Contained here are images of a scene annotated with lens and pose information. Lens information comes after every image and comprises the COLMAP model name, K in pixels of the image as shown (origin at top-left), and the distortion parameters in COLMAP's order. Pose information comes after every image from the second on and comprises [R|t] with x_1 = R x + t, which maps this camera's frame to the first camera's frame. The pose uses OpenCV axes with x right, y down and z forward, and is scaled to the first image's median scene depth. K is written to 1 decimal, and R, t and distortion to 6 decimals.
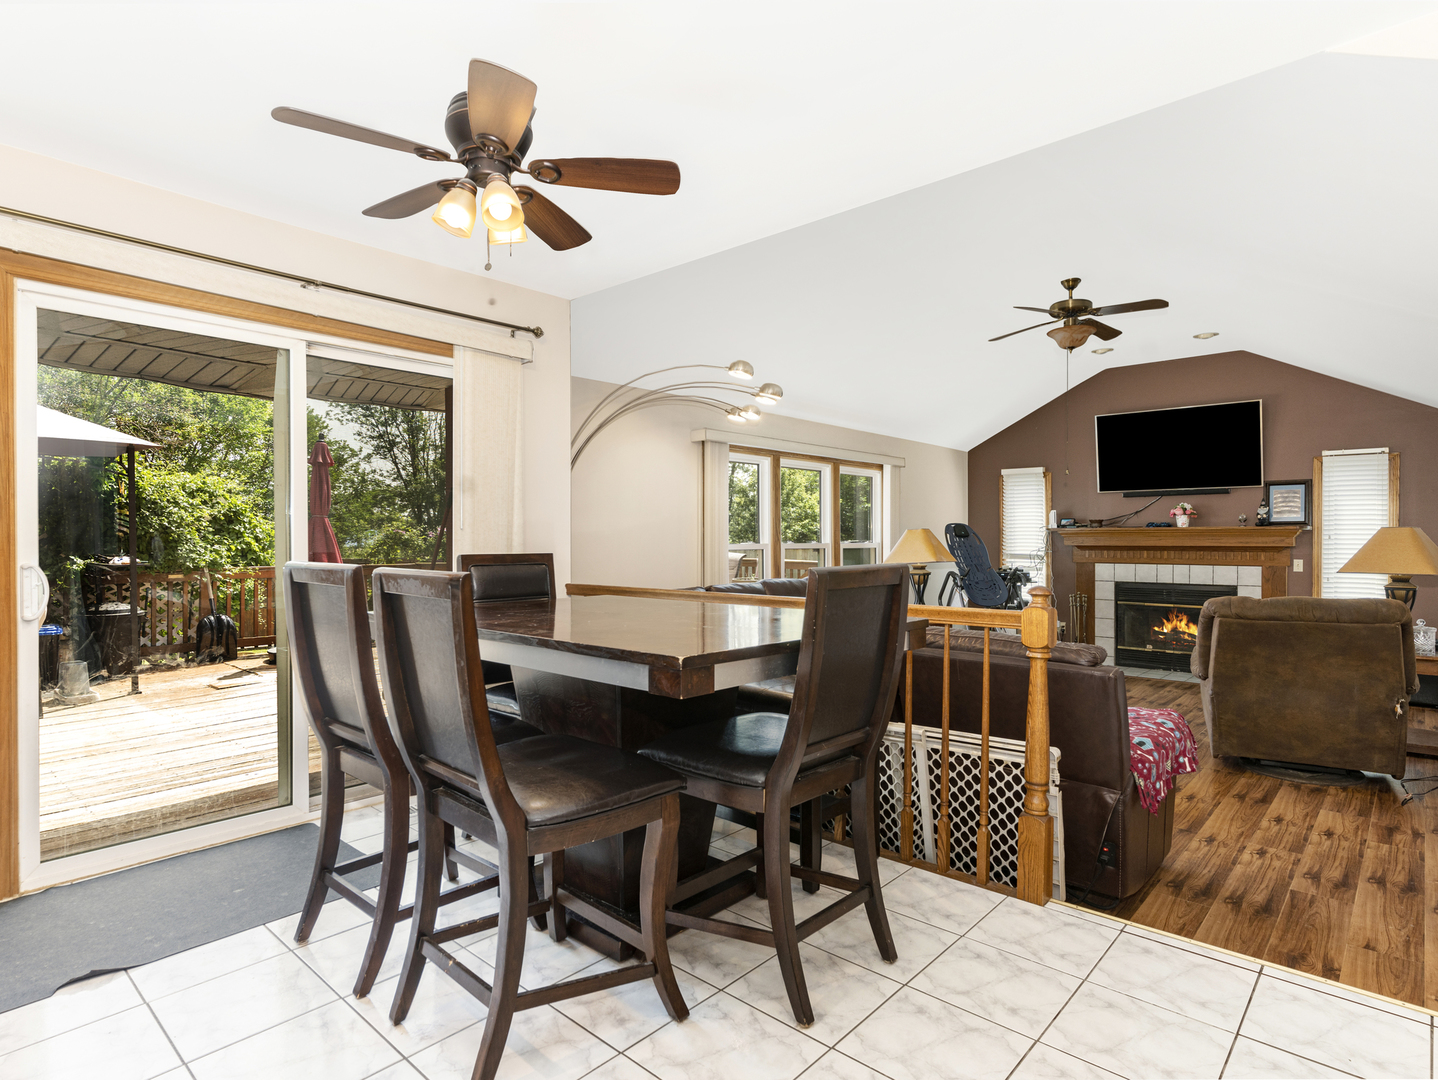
lens RADIAL K [[805.9, 0, 687.2], [0, 805.9, 540.2], [0, 0, 1]] dist [-0.003906, 0.000852]
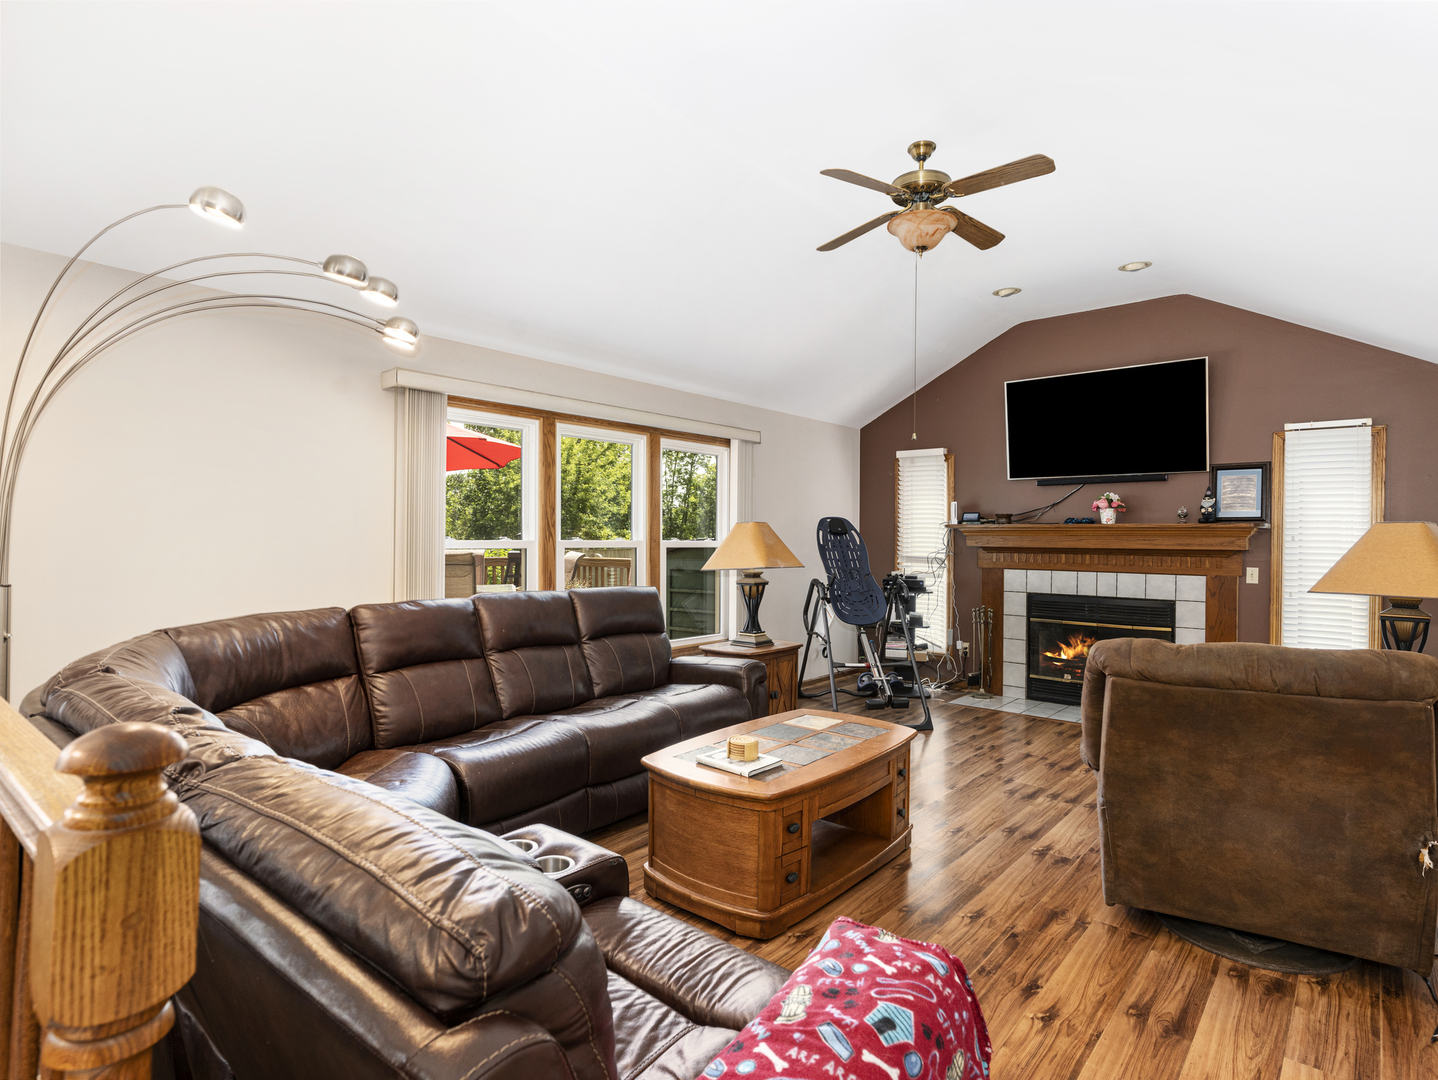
lens RADIAL K [[812.7, 0, 700.2], [0, 812.7, 539.0], [0, 0, 1]] dist [0.007908, -0.002470]
pose [[0.998663, 0.008692, 0.050964, 0.213763], [-0.008777, 0.999960, 0.001448, 0.000683], [-0.050949, -0.001893, 0.998699, 0.276176]]
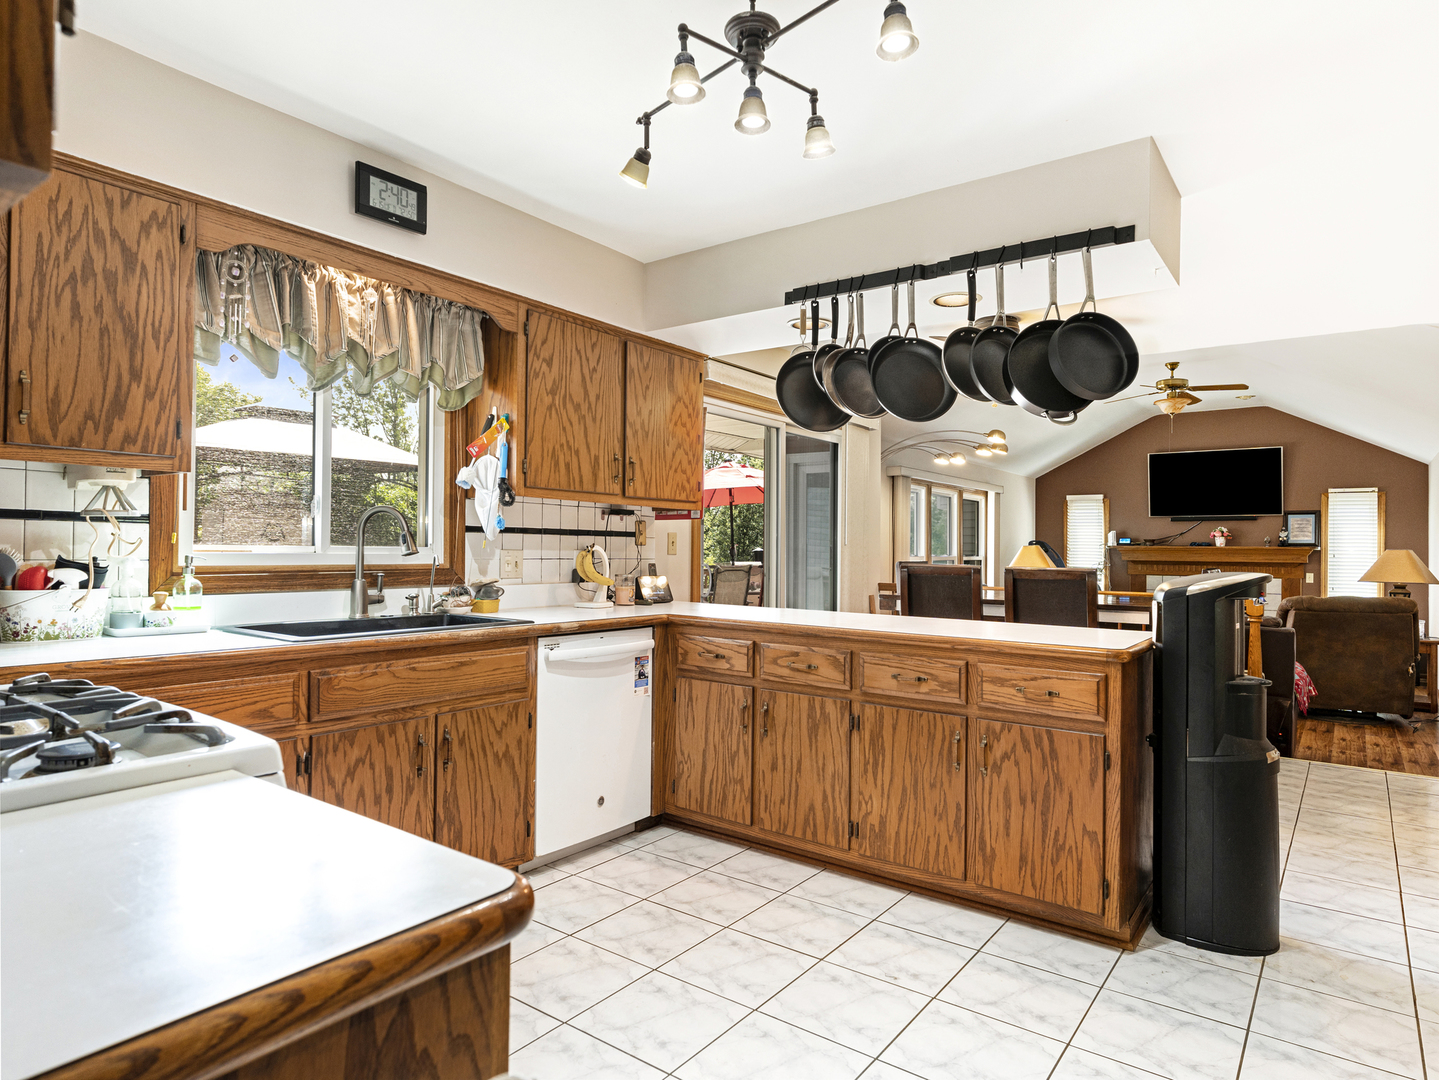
lens RADIAL K [[842.5, 0, 723.3], [0, 842.5, 543.0], [0, 0, 1]] dist [-0.005018, -0.003206]
pose [[0.995168, 0.012657, 0.097363, -0.324770], [-0.011709, 0.999878, -0.010301, 0.001062], [-0.097481, 0.009112, 0.995196, -0.260176]]
